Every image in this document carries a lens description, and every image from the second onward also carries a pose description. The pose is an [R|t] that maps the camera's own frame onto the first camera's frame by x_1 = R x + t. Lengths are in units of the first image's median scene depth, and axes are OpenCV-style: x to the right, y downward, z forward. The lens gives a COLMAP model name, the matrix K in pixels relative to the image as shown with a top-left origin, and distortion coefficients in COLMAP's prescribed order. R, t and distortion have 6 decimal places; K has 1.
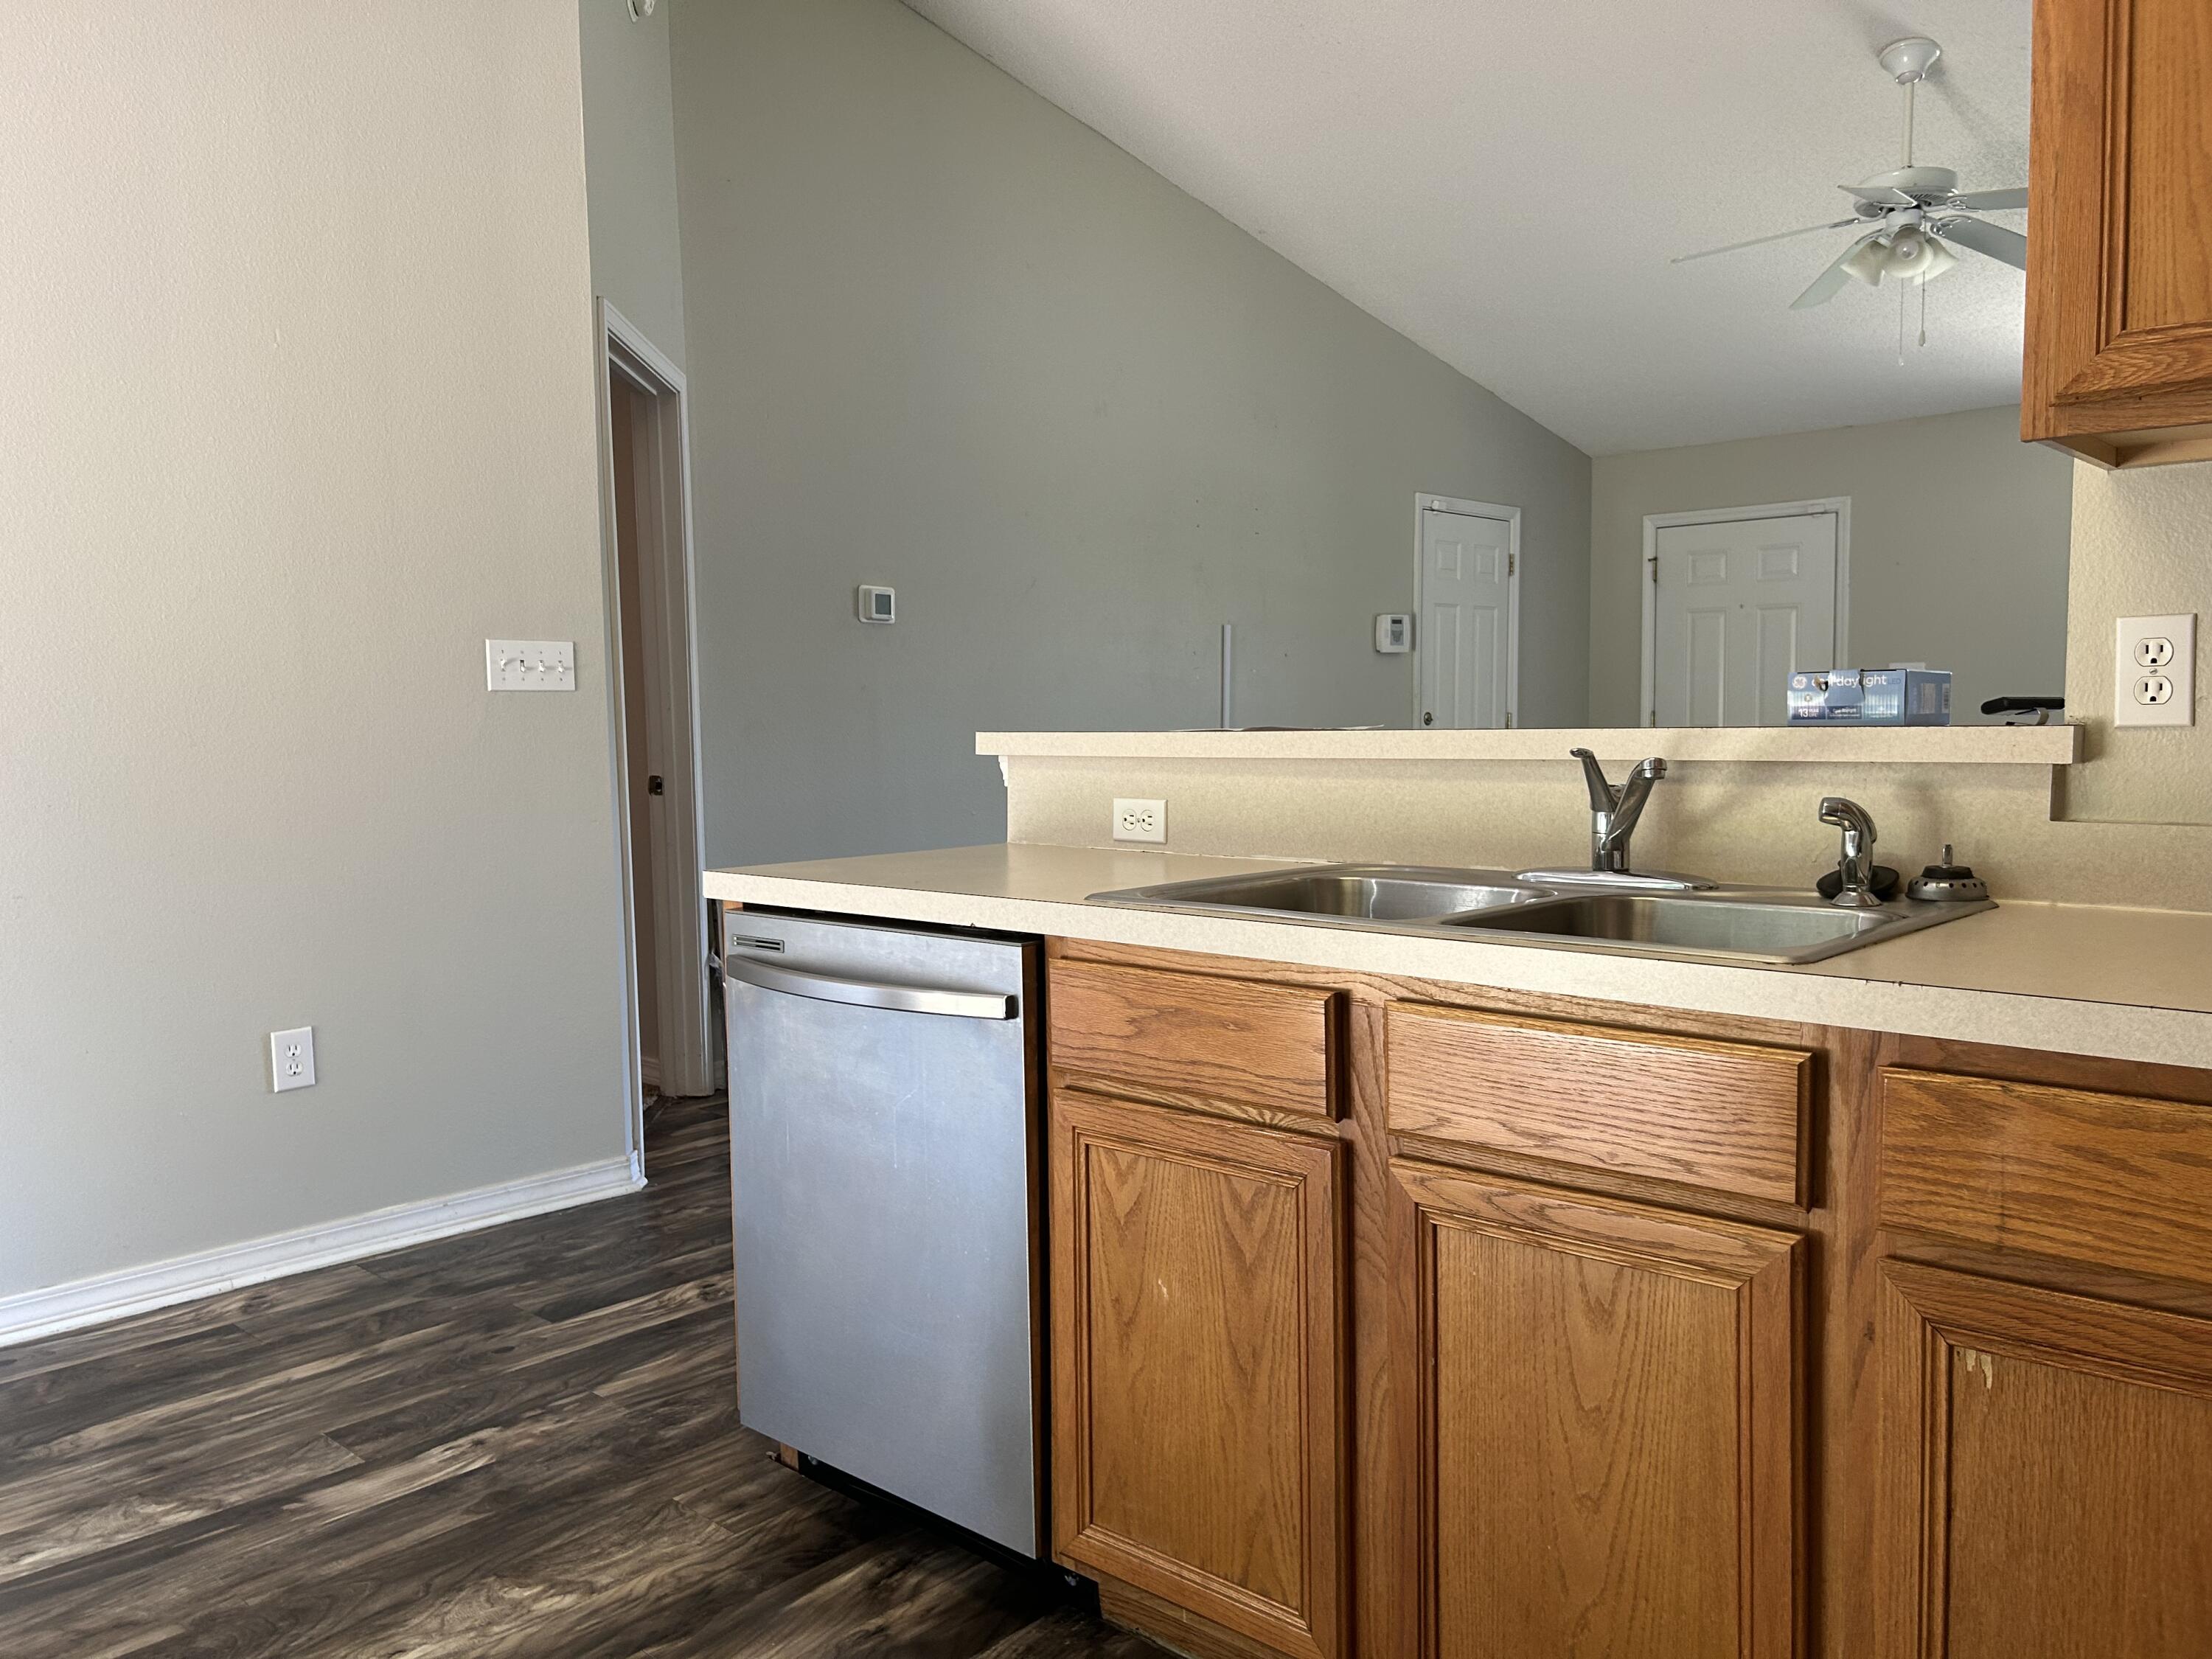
lens RADIAL K [[1675.3, 0, 1114.0], [0, 1675.3, 845.5], [0, 0, 1]] dist [0.055798, -0.064849]
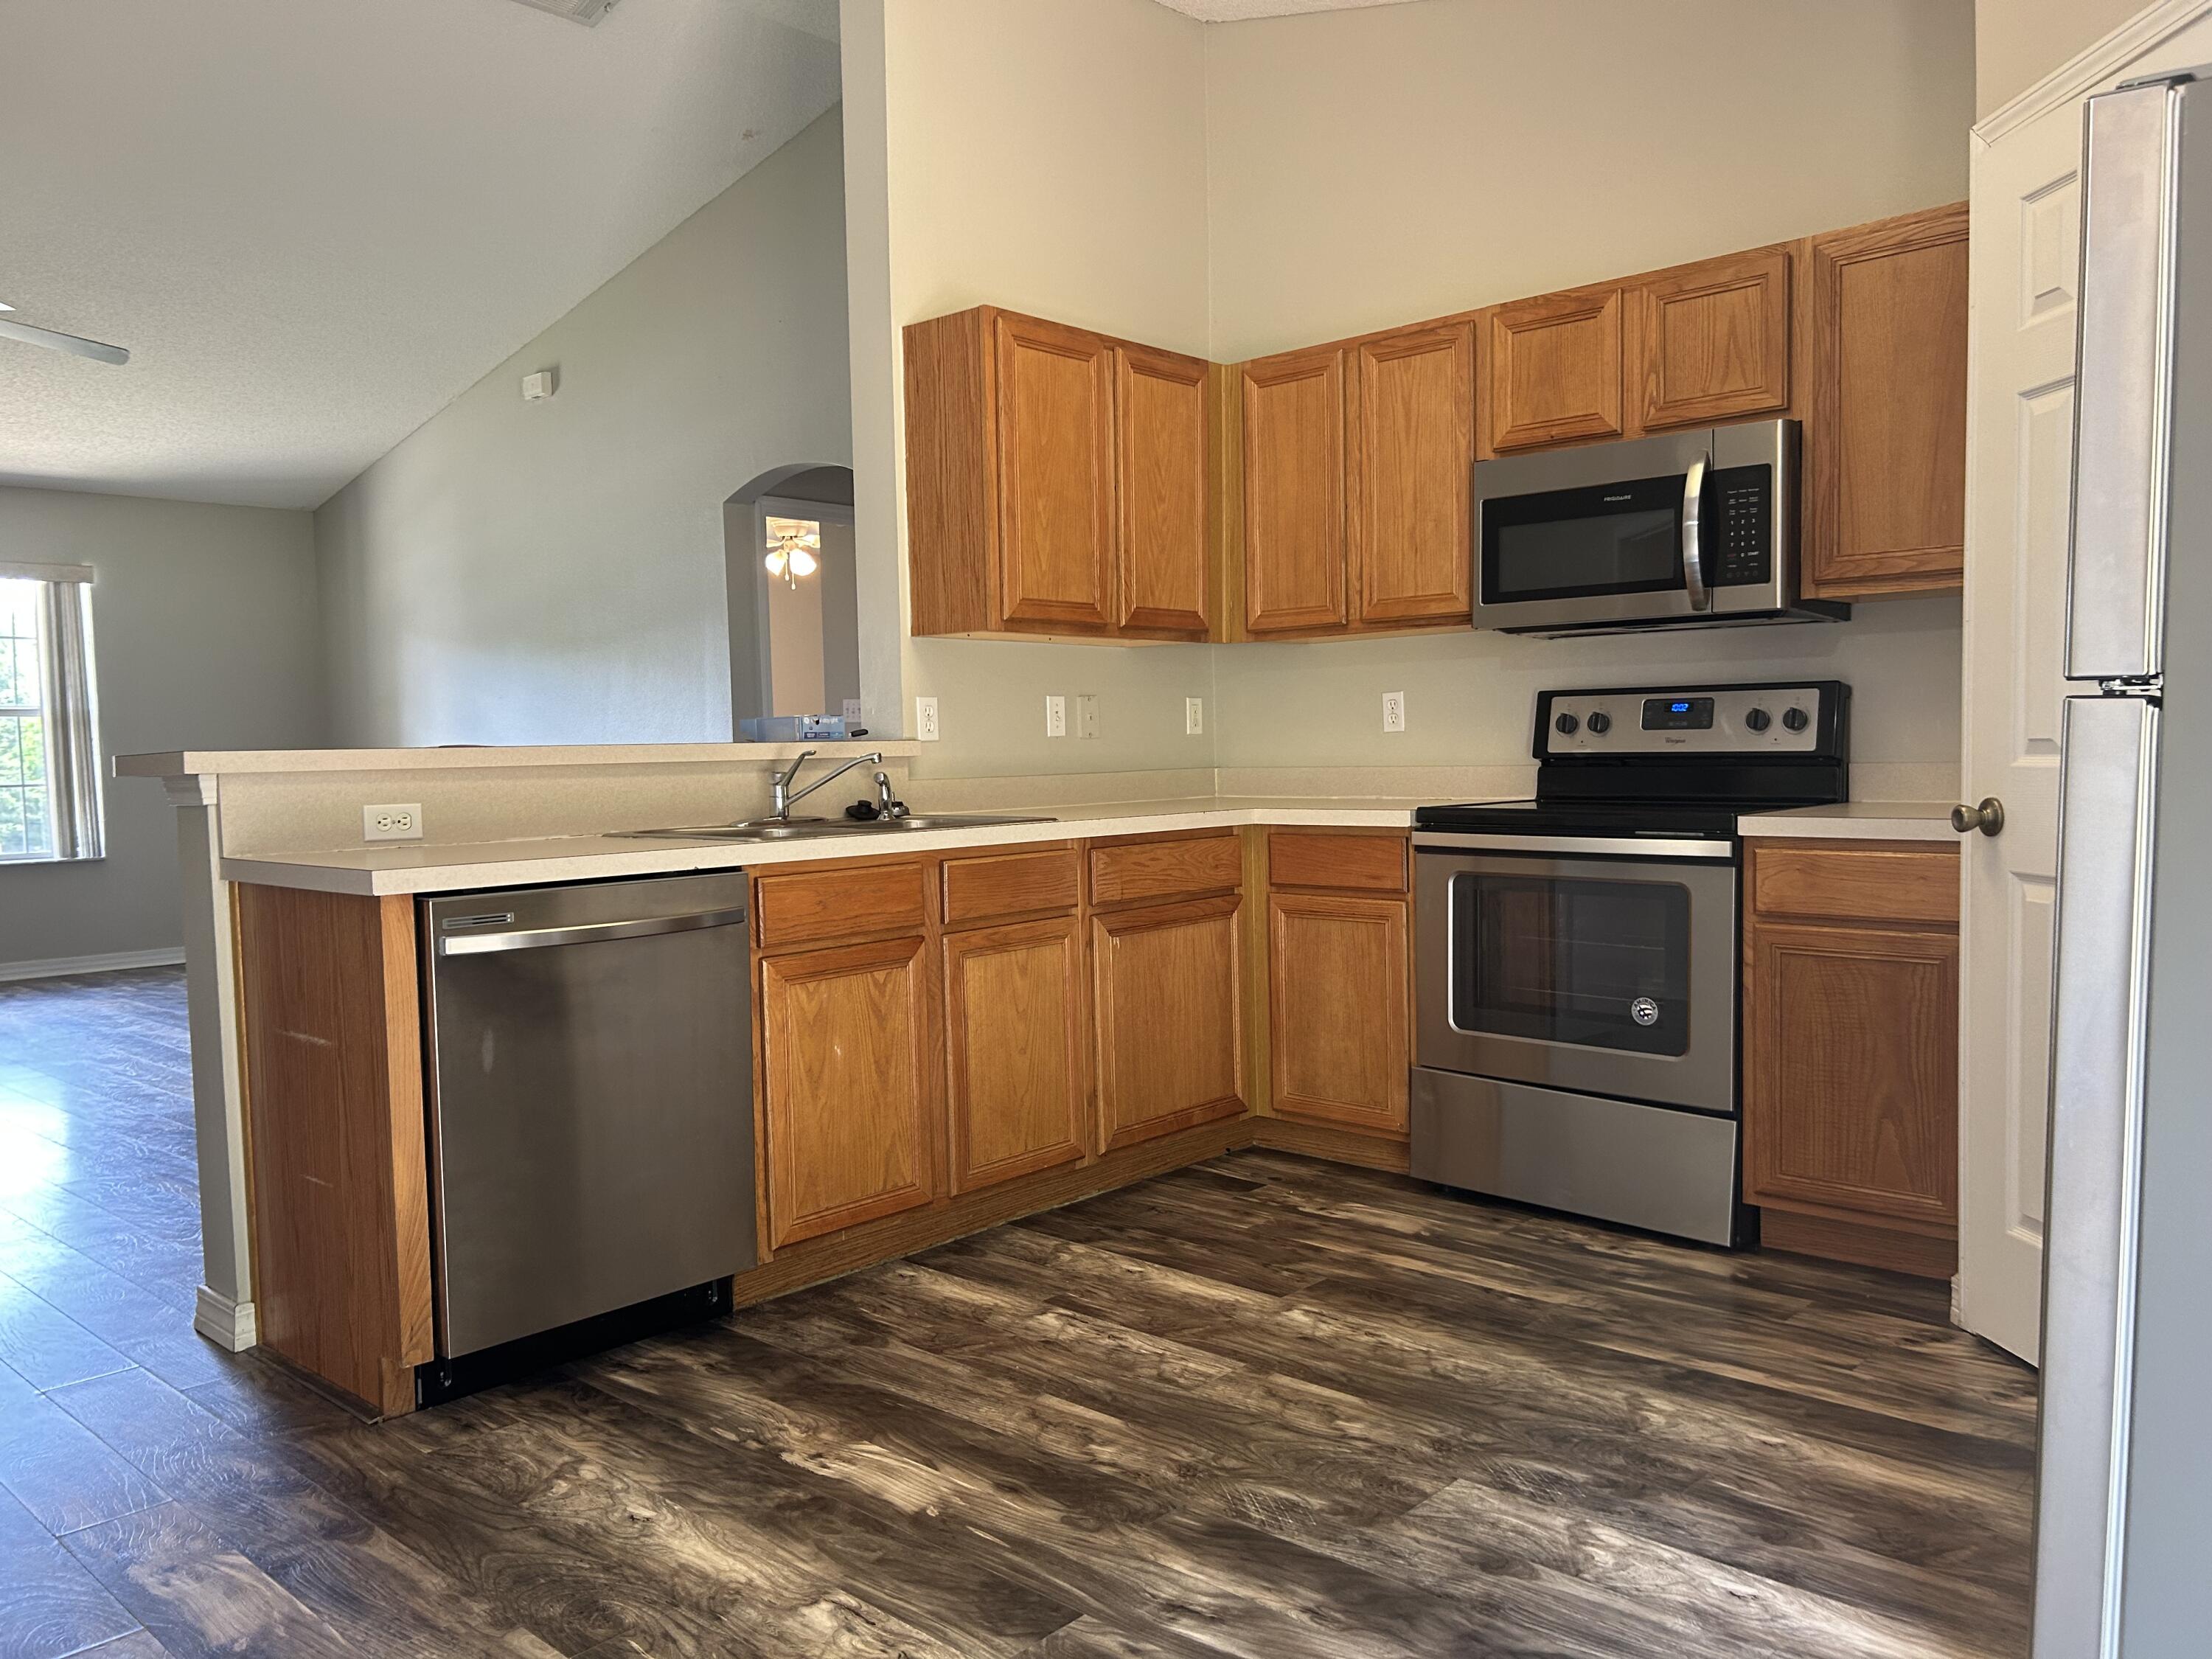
lens RADIAL K [[1651.2, 0, 1101.0], [0, 1651.2, 831.1], [0, 0, 1]] dist [0.092680, -0.141598]
pose [[0.002625, -0.037563, 0.999291, -1.471678], [0.100127, 0.994282, 0.037112, -0.002248], [-0.994971, 0.099958, 0.006371, 0.595133]]
